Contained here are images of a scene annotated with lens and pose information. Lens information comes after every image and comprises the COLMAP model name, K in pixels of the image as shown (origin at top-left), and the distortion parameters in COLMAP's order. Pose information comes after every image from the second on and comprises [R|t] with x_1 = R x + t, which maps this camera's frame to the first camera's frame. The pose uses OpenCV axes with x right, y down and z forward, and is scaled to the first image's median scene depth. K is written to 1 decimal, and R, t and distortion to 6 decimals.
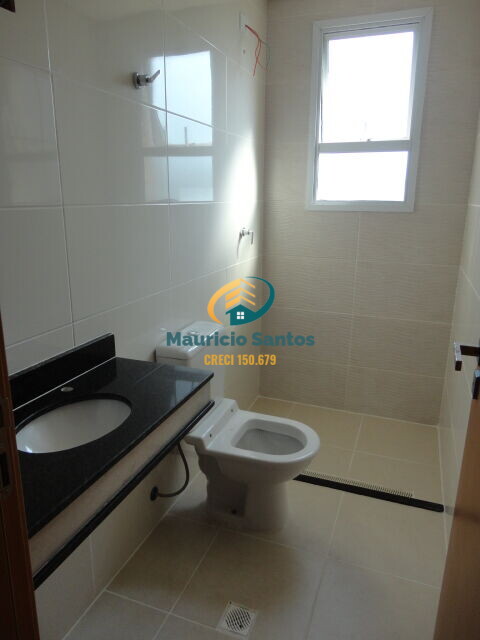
lens RADIAL K [[462.6, 0, 240.0], [0, 462.6, 320.0], [0, 0, 1]] dist [0.003635, 0.004432]
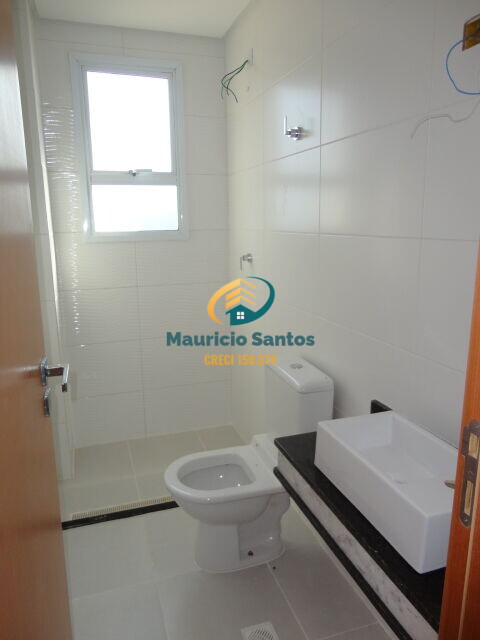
lens RADIAL K [[462.6, 0, 240.0], [0, 462.6, 320.0], [0, 0, 1]] dist [0.003635, 0.004432]
pose [[0.778769, -0.156905, 0.607371, -0.228372], [0.181813, 0.983112, 0.020851, -0.042654], [-0.600385, 0.094190, 0.794145, 0.063869]]
